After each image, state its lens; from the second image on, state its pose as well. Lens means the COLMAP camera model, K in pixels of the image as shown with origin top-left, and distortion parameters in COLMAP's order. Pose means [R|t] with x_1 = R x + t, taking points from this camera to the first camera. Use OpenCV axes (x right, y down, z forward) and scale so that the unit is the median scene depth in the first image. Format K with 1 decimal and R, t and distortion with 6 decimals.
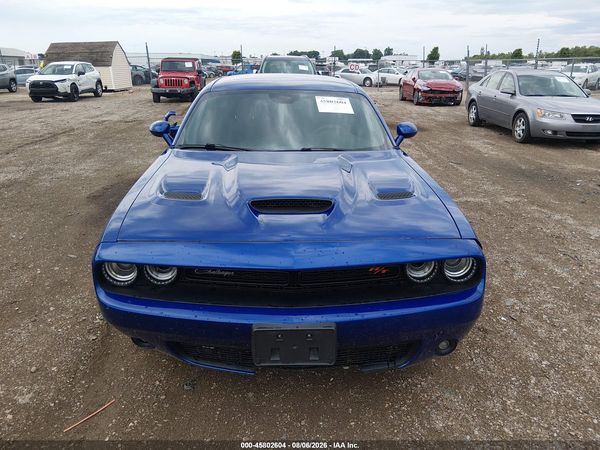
lens RADIAL K [[452.0, 0, 301.5], [0, 452.0, 224.6], [0, 0, 1]] dist [0.059763, -0.092534]
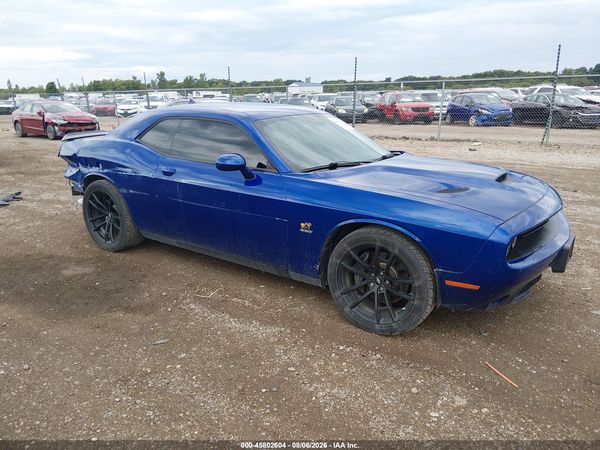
lens RADIAL K [[452.0, 0, 301.5], [0, 452.0, 227.7], [0, 0, 1]] dist [0.059763, -0.092534]
pose [[0.608745, -0.236747, 0.757219, -0.176971], [0.281199, 0.956861, 0.073104, -0.020107], [-0.741860, 0.168428, 0.649057, 0.061046]]
